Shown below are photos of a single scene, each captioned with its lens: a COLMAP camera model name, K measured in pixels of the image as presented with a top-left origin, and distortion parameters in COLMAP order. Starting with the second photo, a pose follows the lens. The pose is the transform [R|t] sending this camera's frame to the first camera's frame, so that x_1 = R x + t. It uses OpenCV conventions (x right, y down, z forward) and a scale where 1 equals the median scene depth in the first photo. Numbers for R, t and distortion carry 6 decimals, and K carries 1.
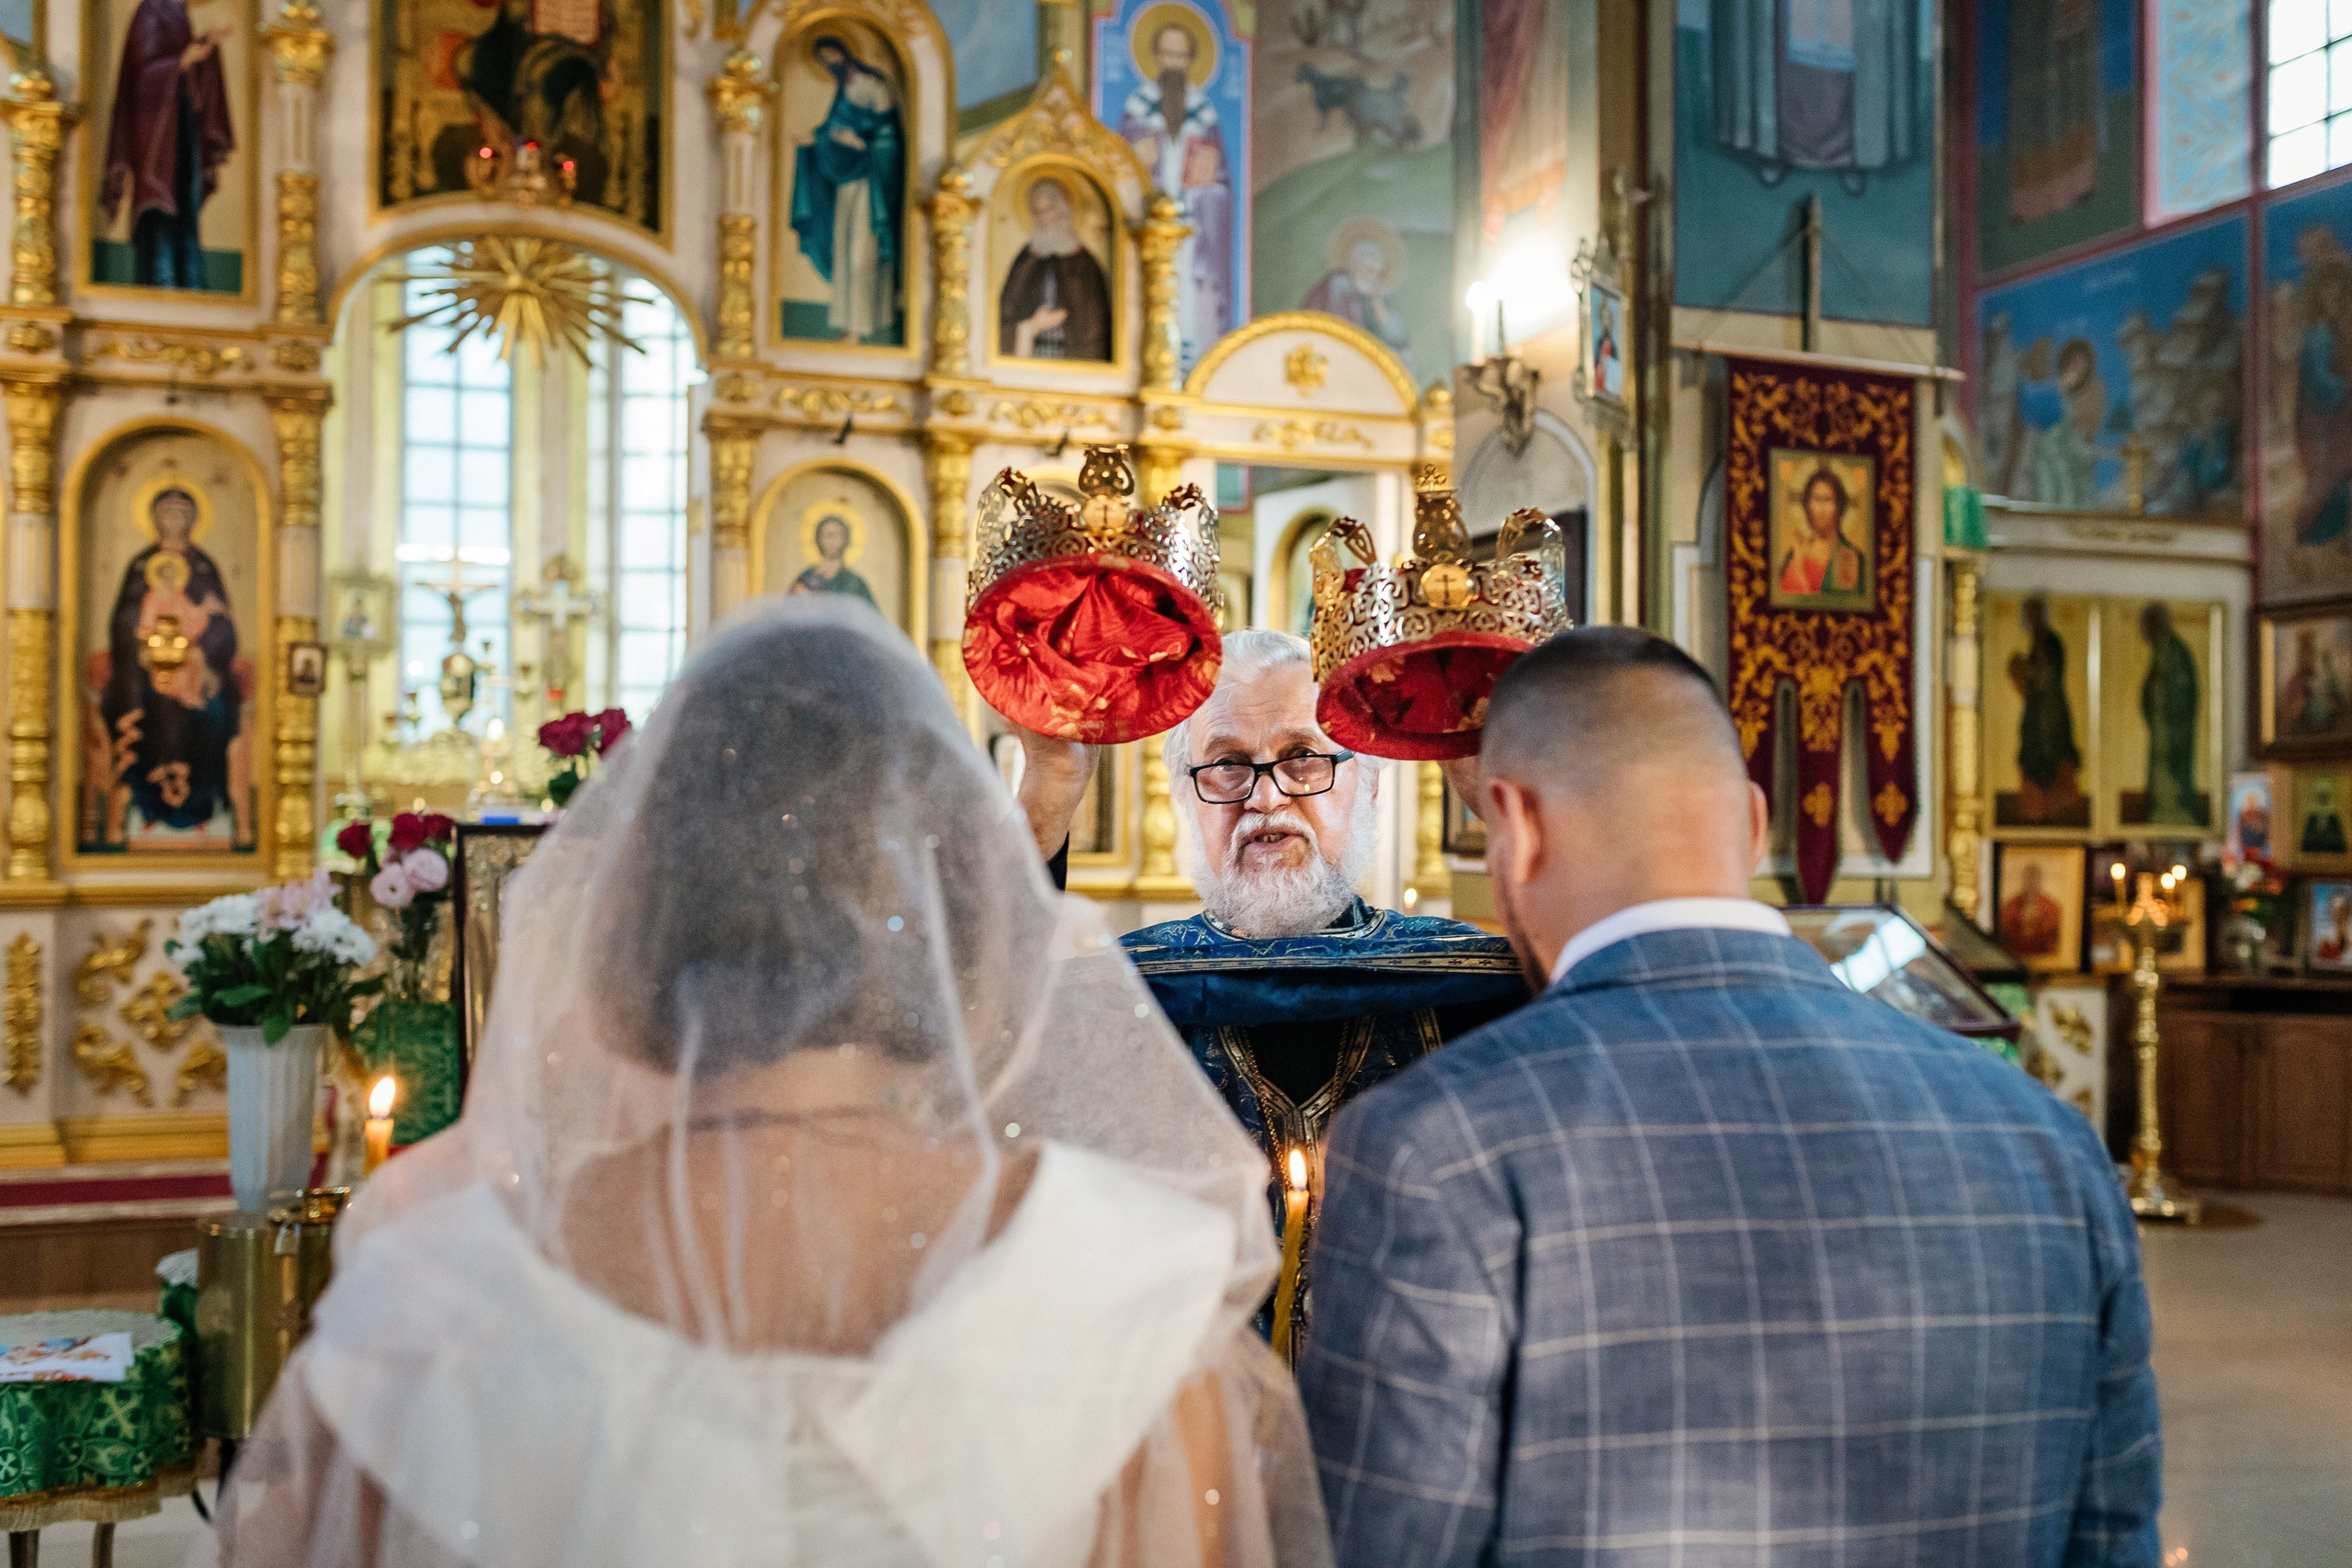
lens RADIAL K [[2229.3, 0, 1176.0], [0, 2229.3, 784.0], [0, 0, 1]] dist [-0.004046, 0.004000]
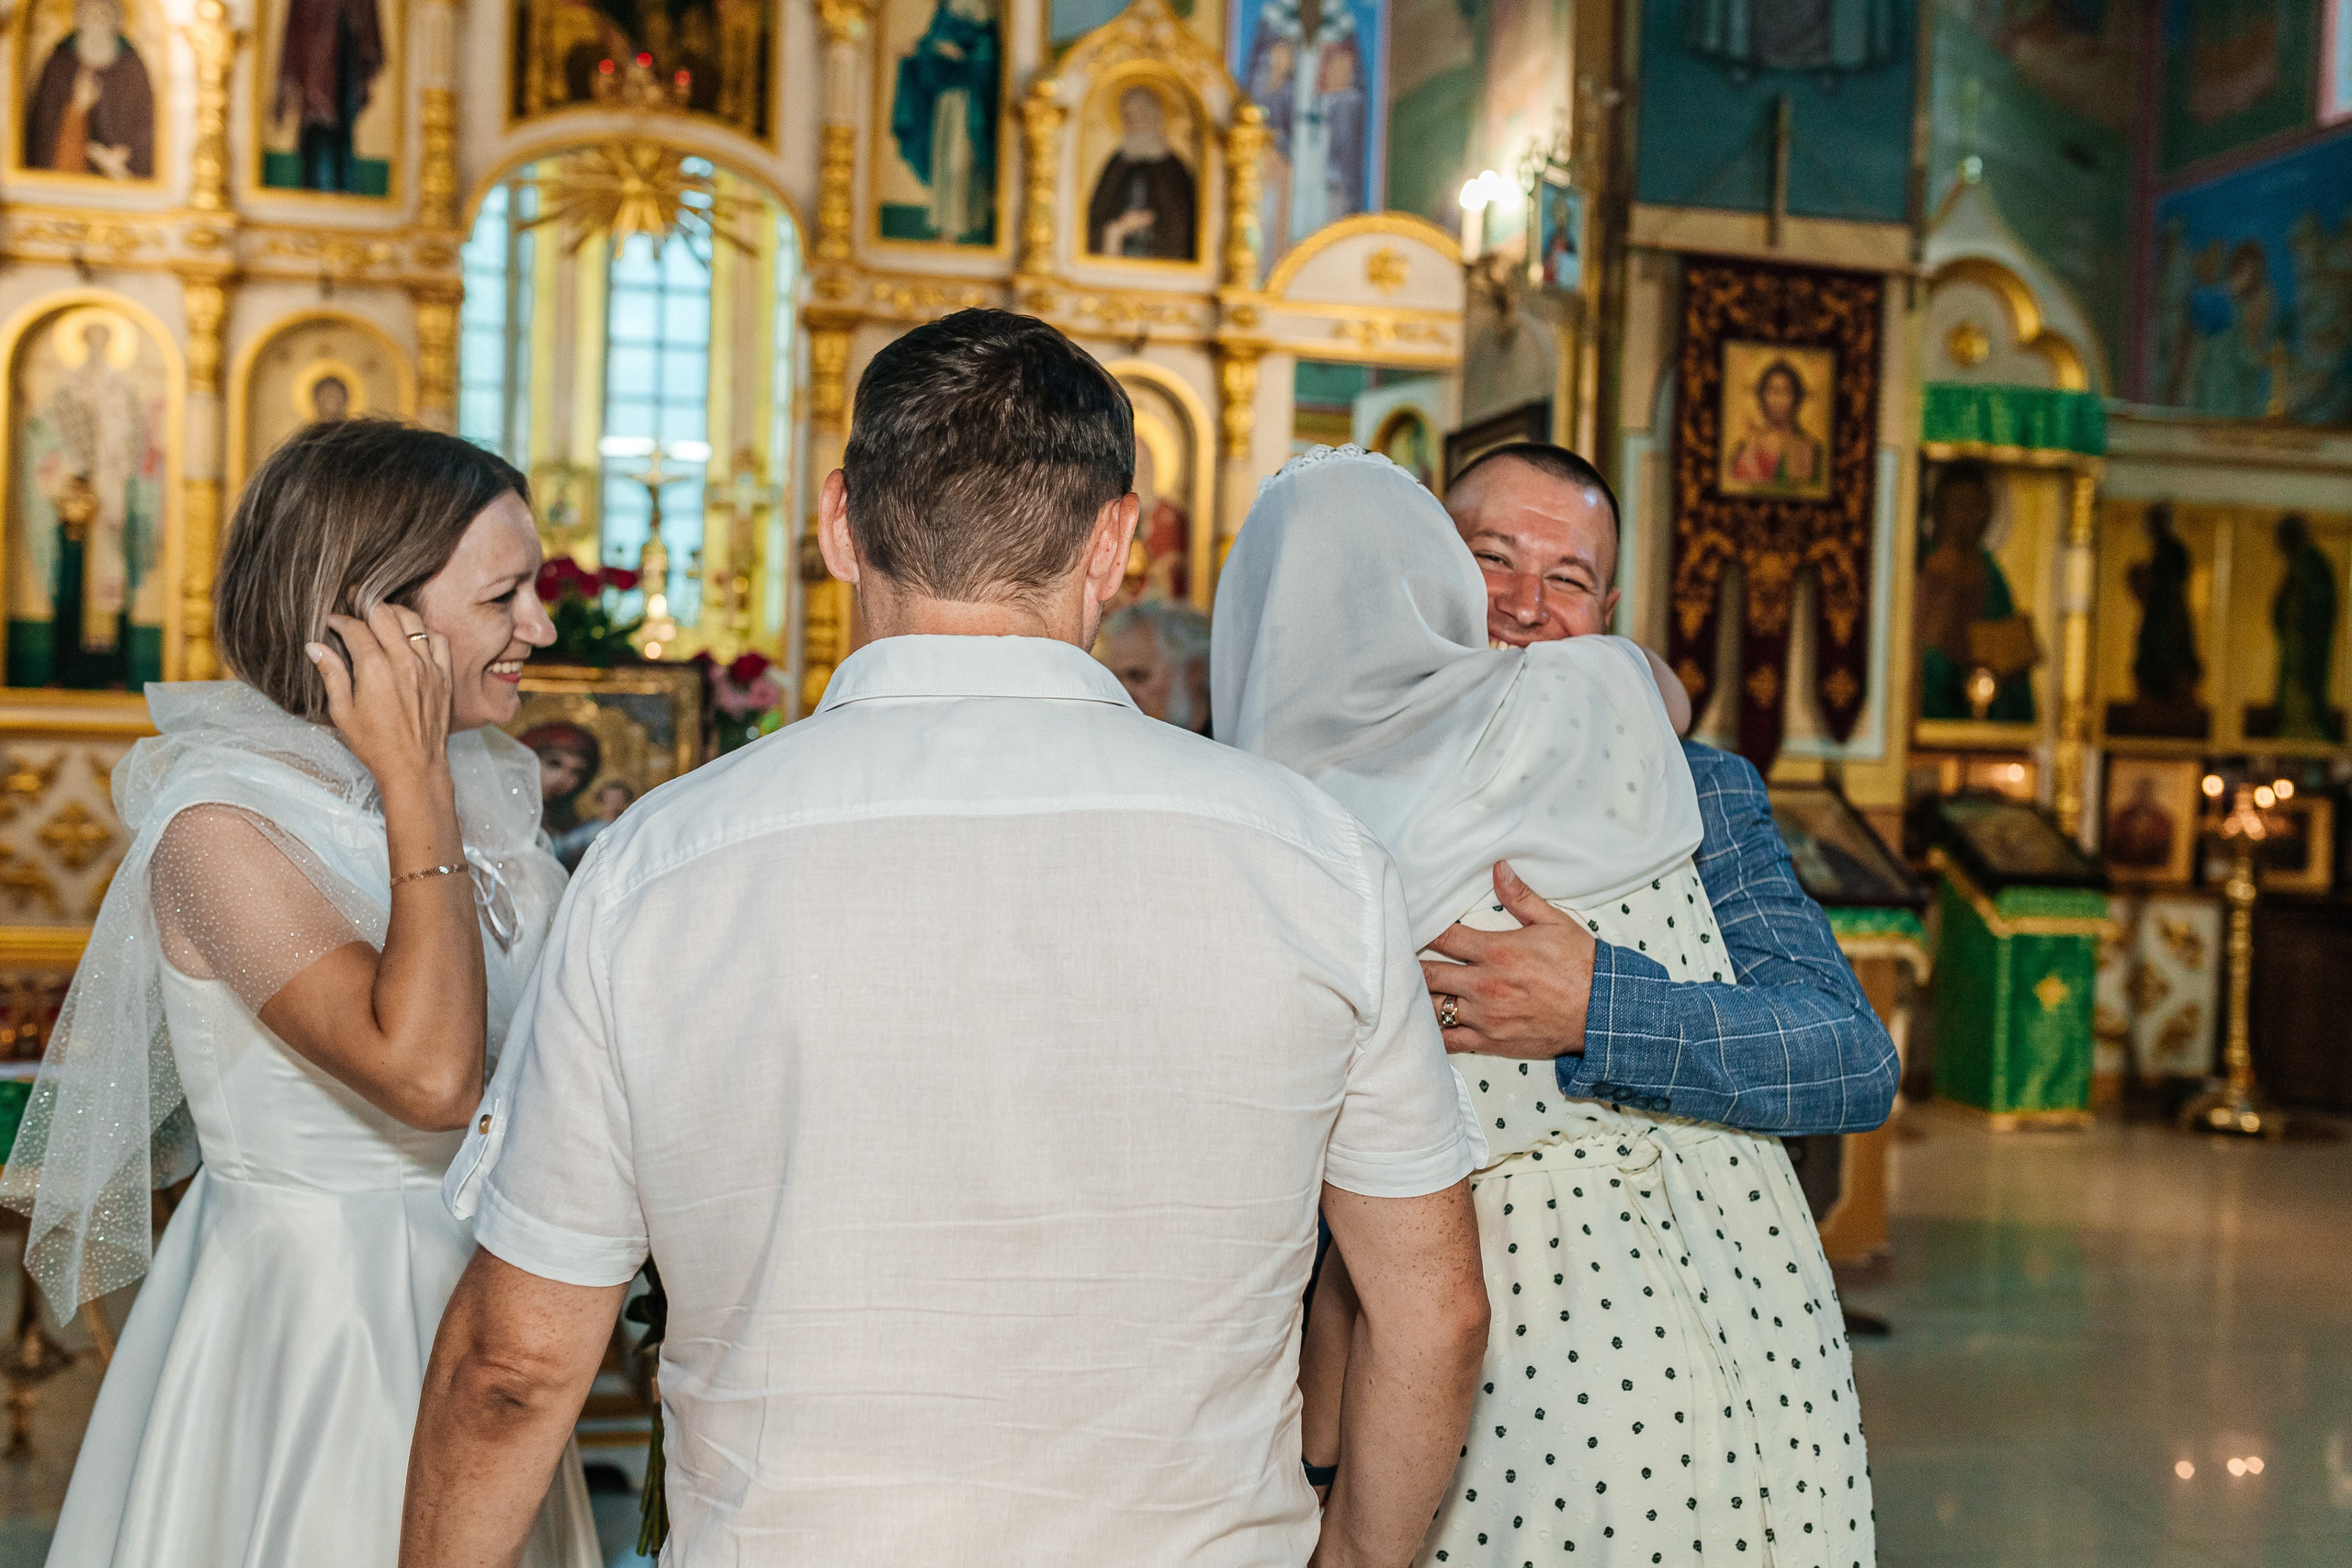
lens RADIAL K [[2229.3, 0, 1176.0], [0, 2229.3, 784.0], [0, 0, 1]] dist [-0.004046, 0.004000]
pose [[0.990703, 0.031567, -0.132329, 0.123605], [-0.026547, 0.998866, 0.039530, 0.016936], [0.133427, -0.035650, 0.990417, -0.056021]]
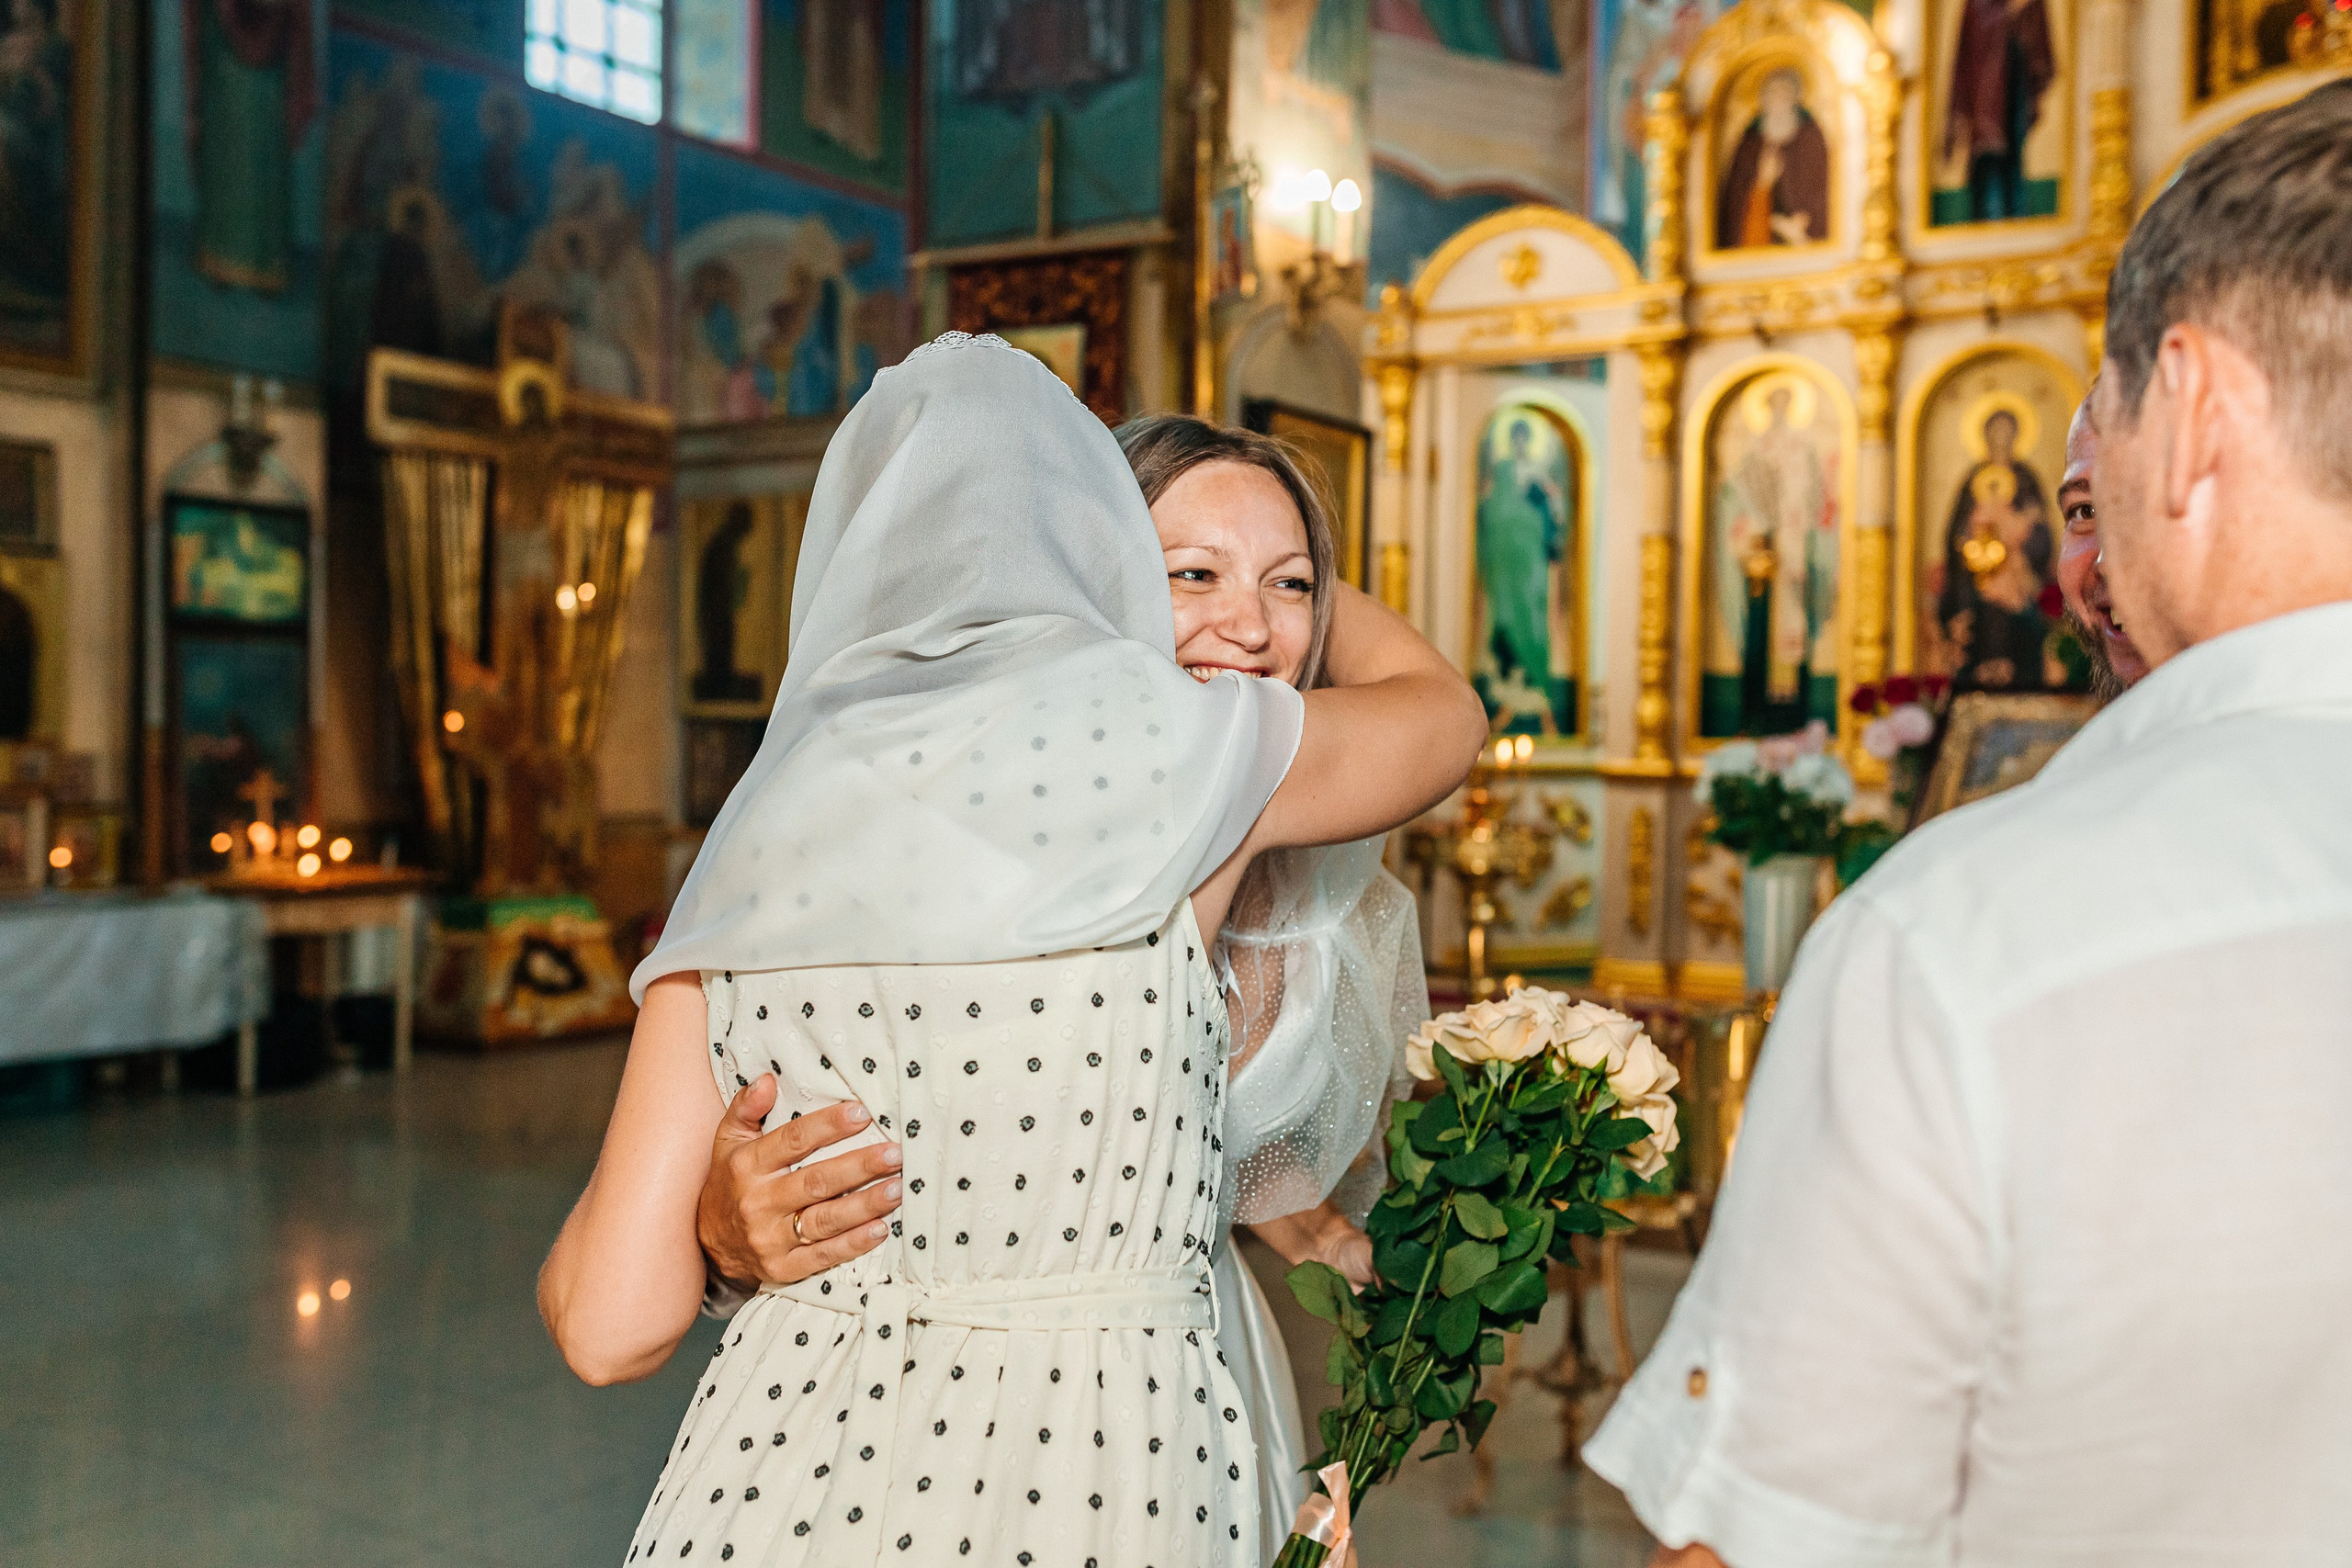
lens RADIAL K [[2229.3, 0, 1176.0], [0, 2229.3, 784.0], [0, 0, 1]] dist [-0.004046, 0.004000]
pose [[0.610198, 0.021062, -0.791969, 0.165498], [0.001191, 0.999621, 0.027501, 0.019619], [0.792248, -0.017724, 0.609942, 0.020478]]
